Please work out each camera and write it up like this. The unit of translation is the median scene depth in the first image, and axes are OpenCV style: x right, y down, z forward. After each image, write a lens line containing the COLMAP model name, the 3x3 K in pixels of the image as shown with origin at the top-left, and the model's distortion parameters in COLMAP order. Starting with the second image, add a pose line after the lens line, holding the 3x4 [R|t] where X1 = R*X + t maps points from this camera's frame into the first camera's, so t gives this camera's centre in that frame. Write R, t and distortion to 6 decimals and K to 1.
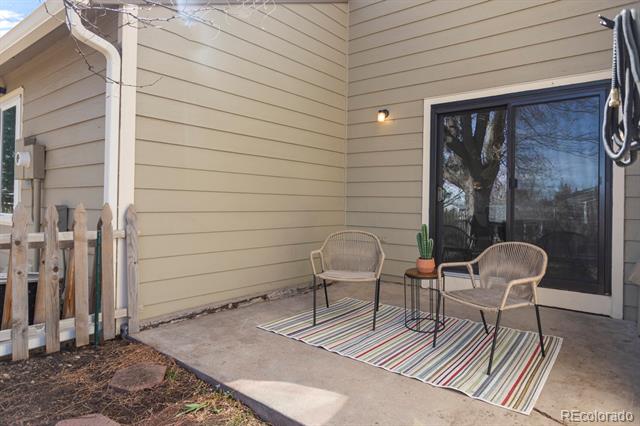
lens RADIAL K [[395.5, 0, 321.4], [0, 395.5, 199.7], [0, 0, 1]] dist [0.003901, 0.000977]
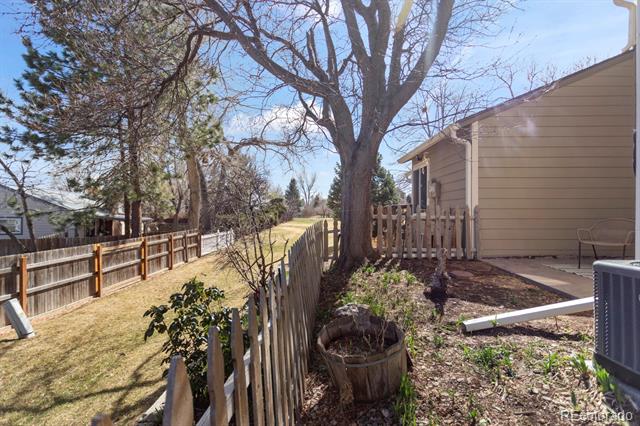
lens RADIAL K [[304.9, 0, 320.0], [0, 304.9, 213.0], [0, 0, 1]] dist [0.001155, 0.000441]
pose [[0.594964, -0.012608, -0.803654, 0.447735], [0.017758, 0.999839, -0.002539, 0.047443], [0.803556, -0.012761, 0.595092, -0.883141]]
